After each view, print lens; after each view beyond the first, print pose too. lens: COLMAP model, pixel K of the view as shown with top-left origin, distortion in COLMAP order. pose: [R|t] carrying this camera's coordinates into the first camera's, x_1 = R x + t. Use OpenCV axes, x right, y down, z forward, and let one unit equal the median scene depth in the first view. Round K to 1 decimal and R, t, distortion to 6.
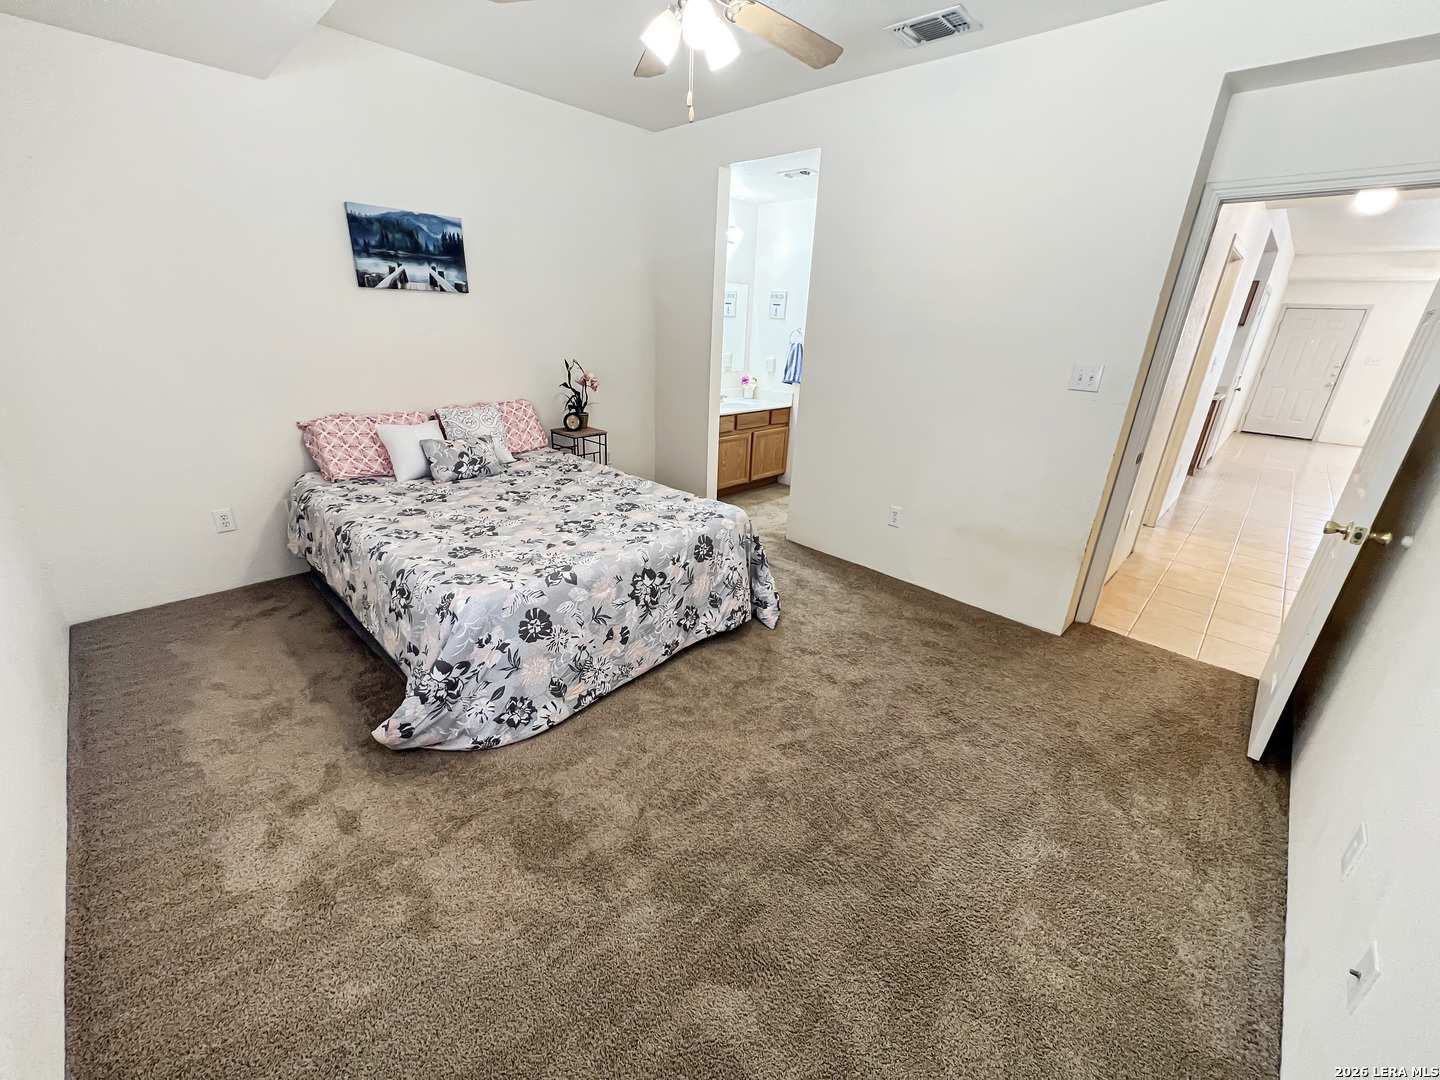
lens RADIAL K [[573.7, 0, 715.8], [0, 573.7, 543.9], [0, 0, 1]] dist [-0.003048, 0.000692]
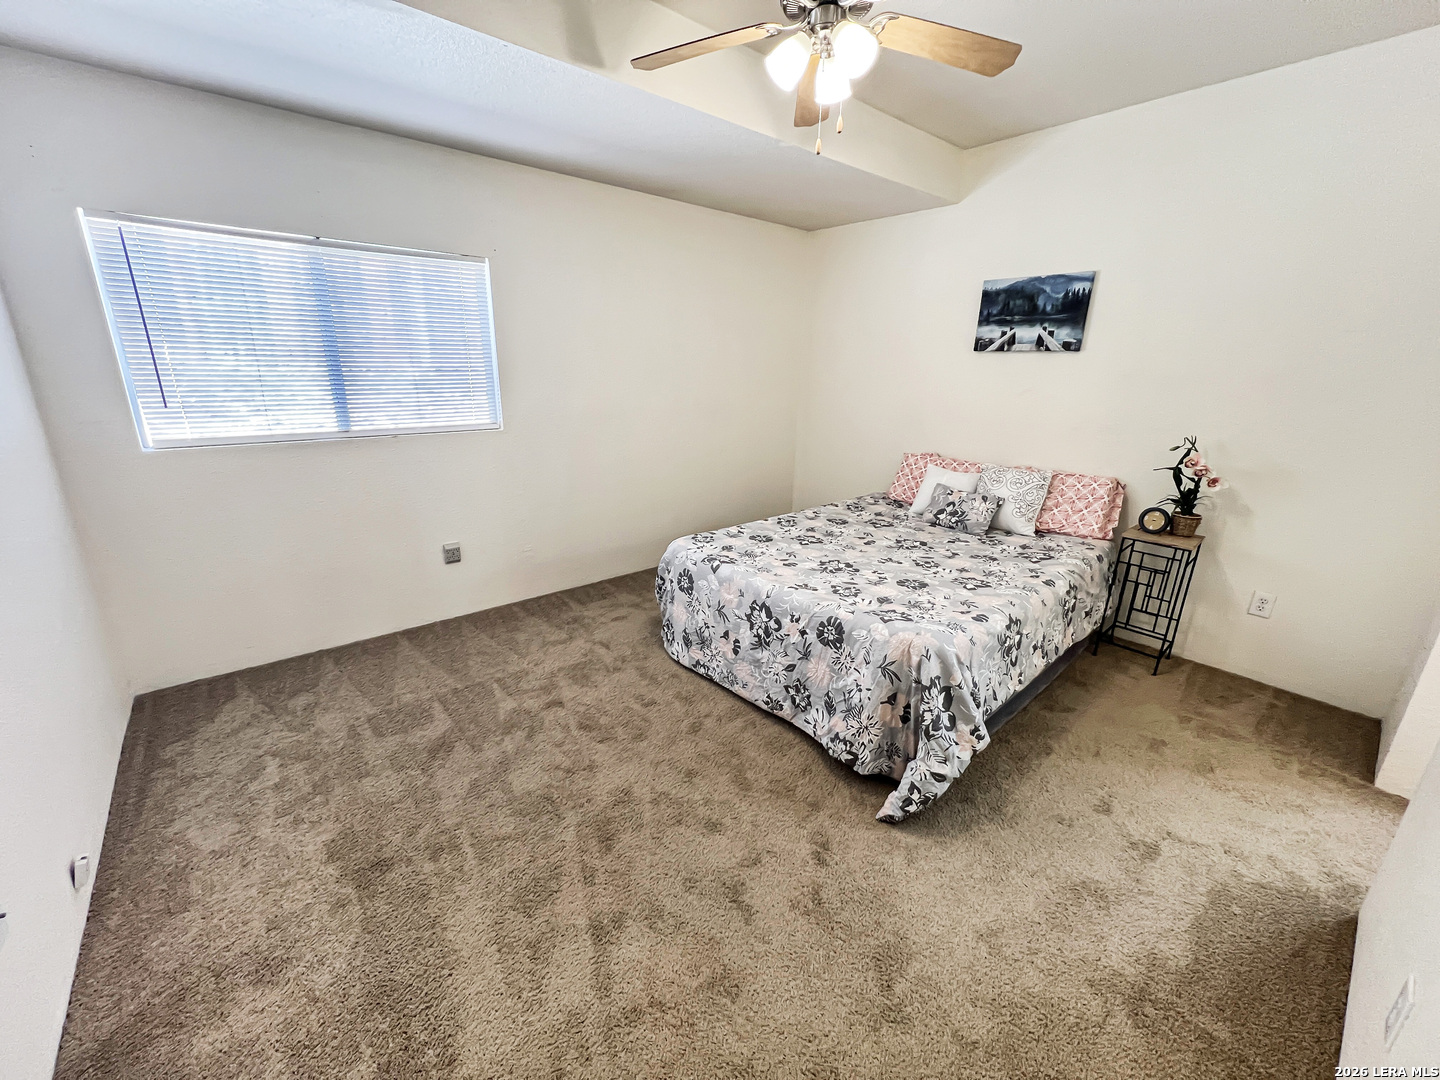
lens RADIAL K [[573.7, 0, 719.2], [0, 573.7, 542.9], [0, 0, 1]] dist [-0.003048, 0.000692]
pose [[-0.097308, 0.257414, -0.961389, 0.679687], [-0.389651, 0.879010, 0.274796, -0.242624], [0.915807, 0.401346, 0.014767, 0.715129]]
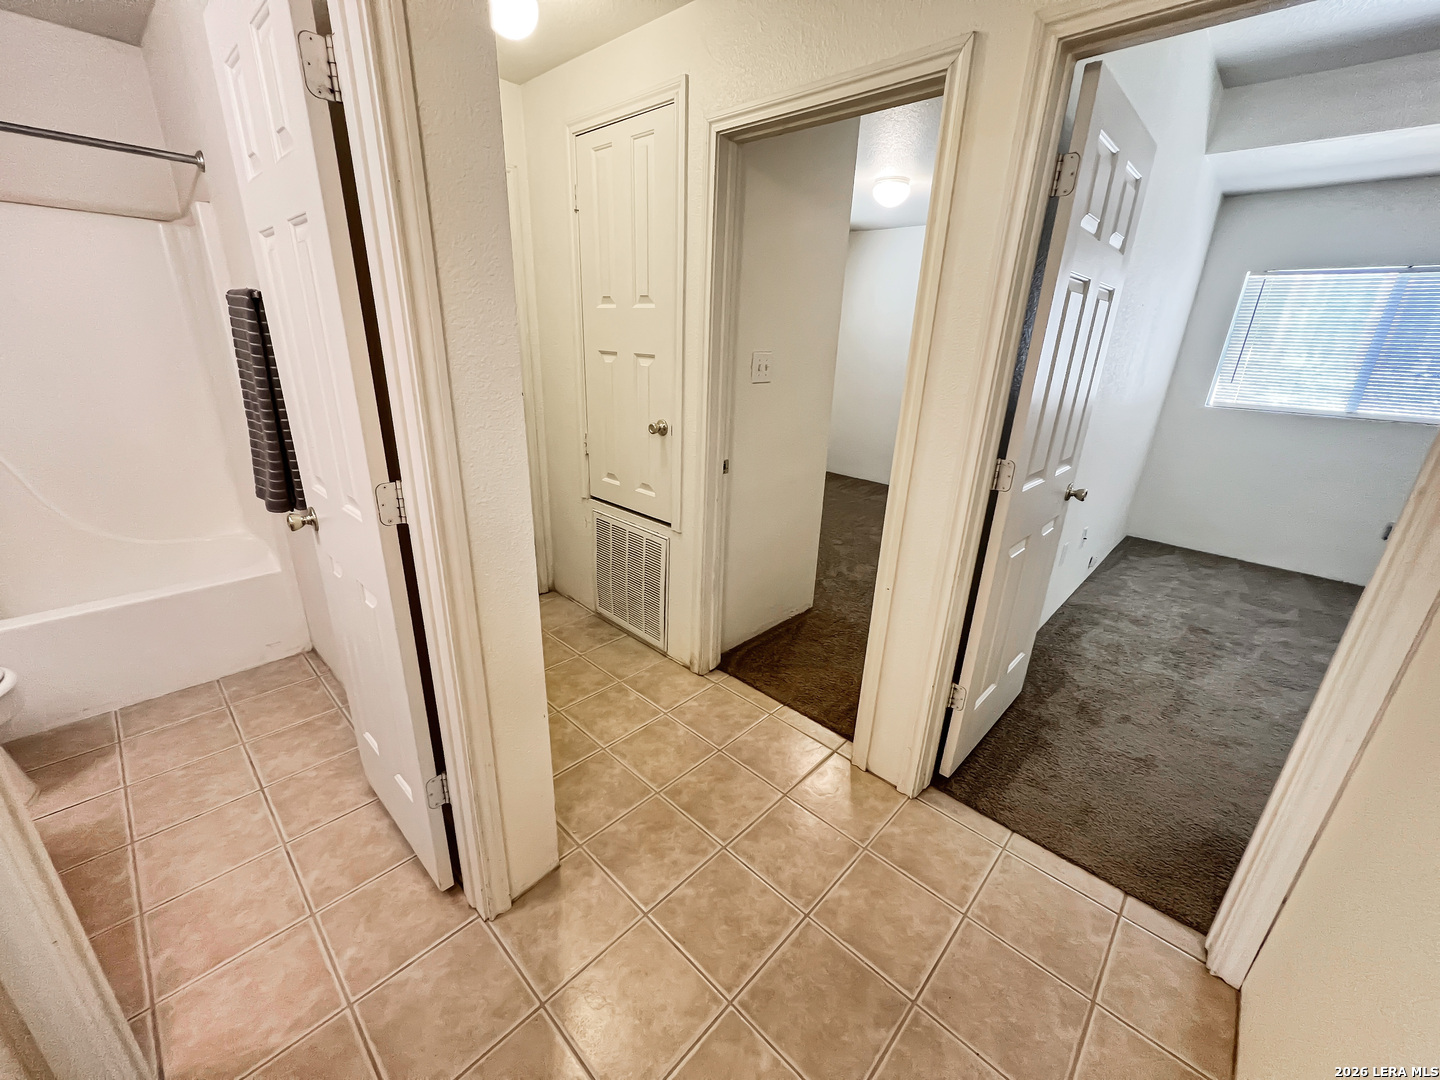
lens RADIAL K [[573.7, 0, 718.7], [0, 573.7, 538.1], [0, 0, 1]] dist [-0.003048, 0.000692]
pose [[-0.997141, -0.067652, -0.033674, 1.195733], [-0.073066, 0.749362, 0.658117, -0.425879], [-0.019289, 0.658696, -0.752162, 1.256906]]
